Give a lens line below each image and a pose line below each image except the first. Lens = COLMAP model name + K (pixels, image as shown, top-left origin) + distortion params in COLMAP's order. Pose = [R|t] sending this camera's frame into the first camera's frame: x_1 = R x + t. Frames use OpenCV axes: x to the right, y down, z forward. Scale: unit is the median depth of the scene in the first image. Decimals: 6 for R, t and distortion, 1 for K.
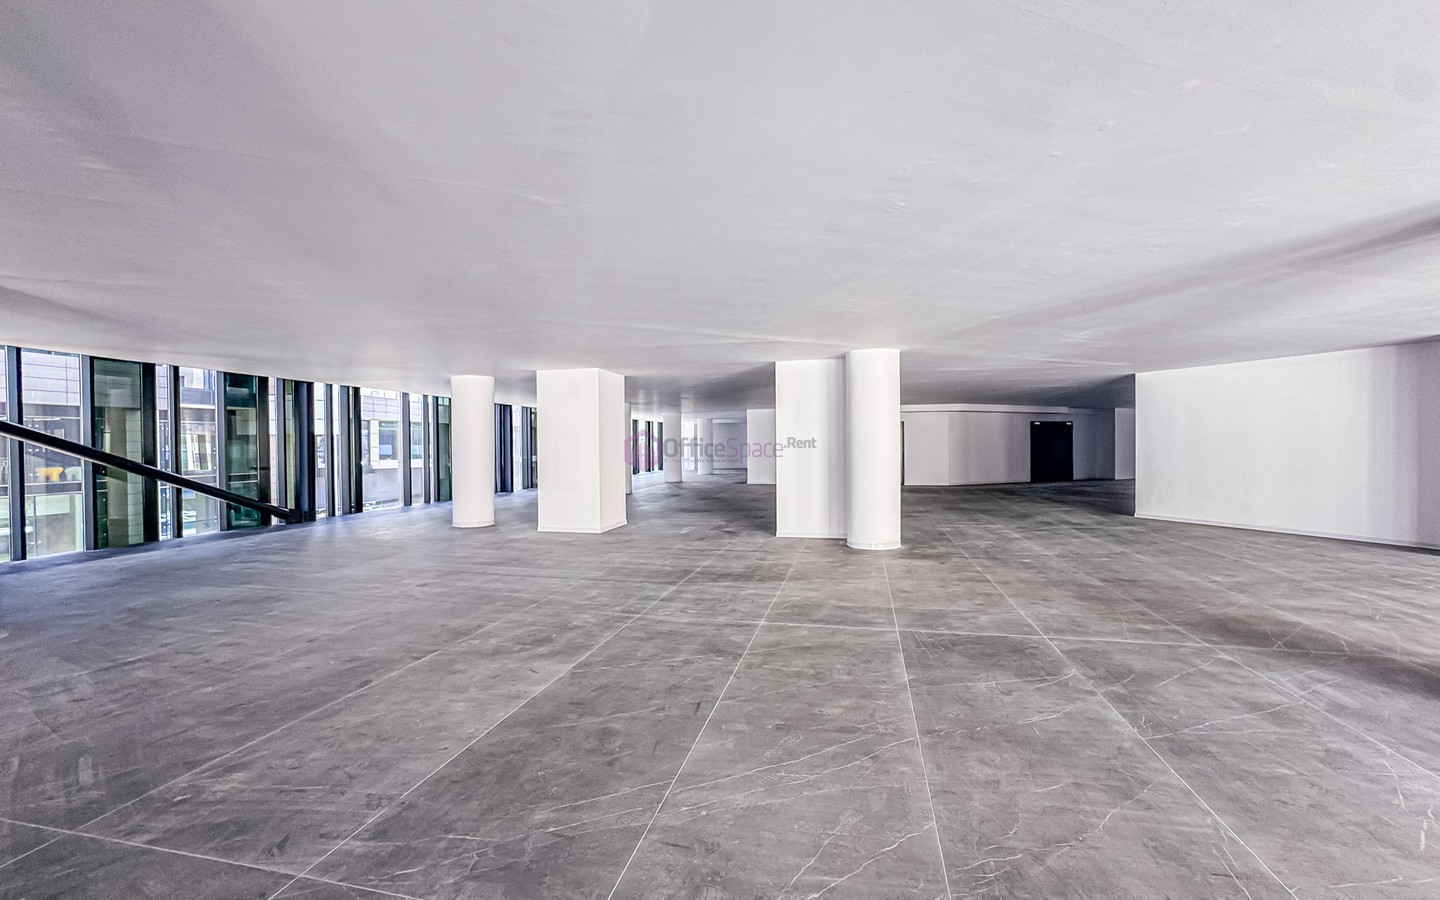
lens RADIAL K [[593.5, 0, 720.0], [0, 593.5, 450.0], [0, 0, 1]] dist [-0.045778, 0.023637]
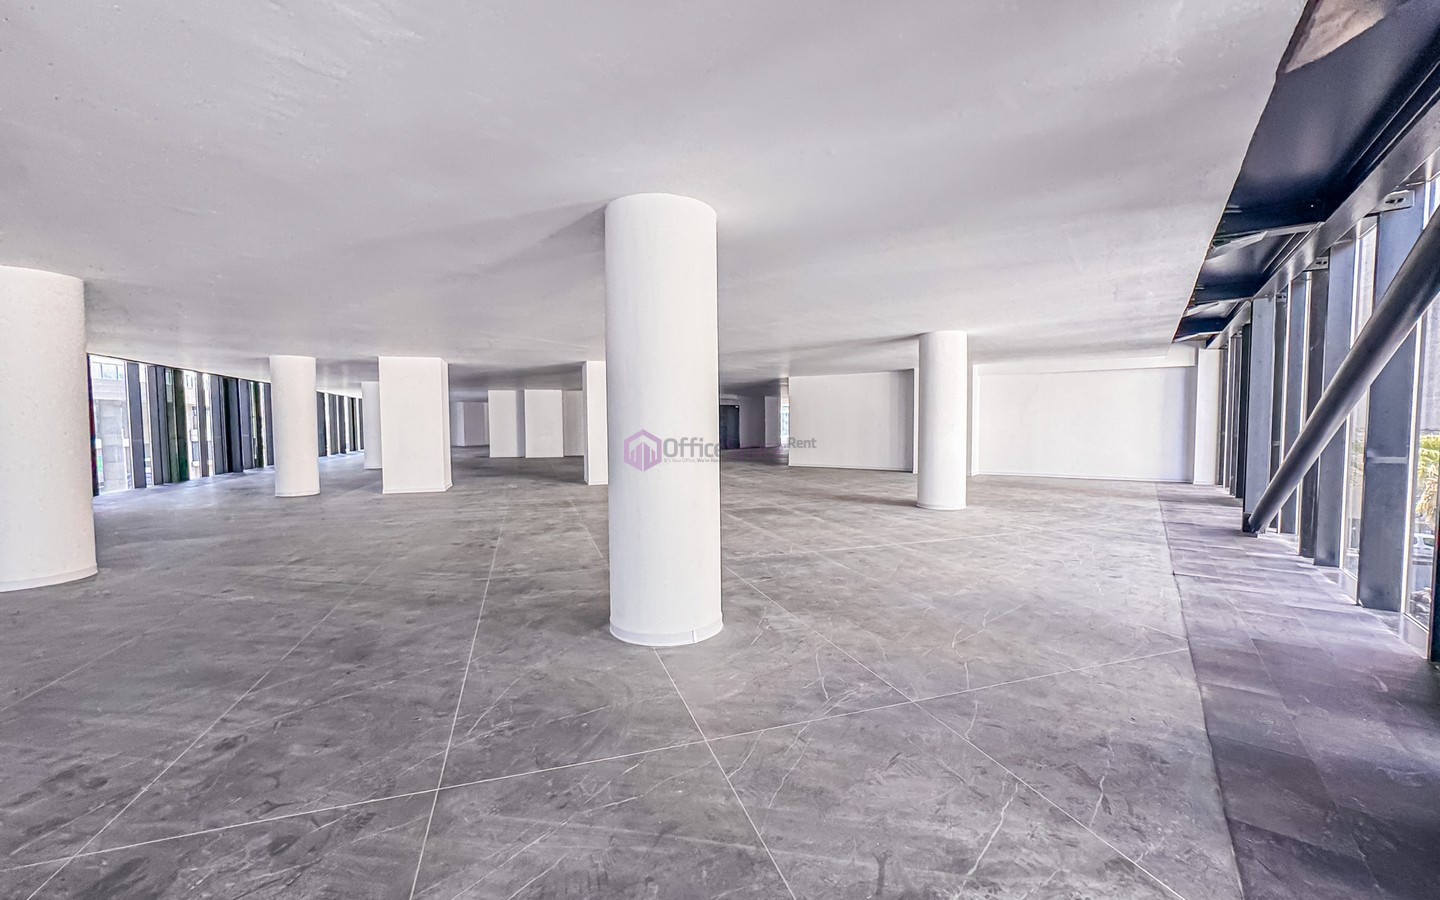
lens RADIAL K [[593.5, 0, 720.0], [0, 593.5, 450.0], [0, 0, 1]] dist [-0.045778, 0.023637]
pose [[0.850869, -0.022629, 0.524890, -0.236608], [0.004976, 0.999374, 0.035018, 0.009865], [-0.525354, -0.027184, 0.850449, -0.225587]]
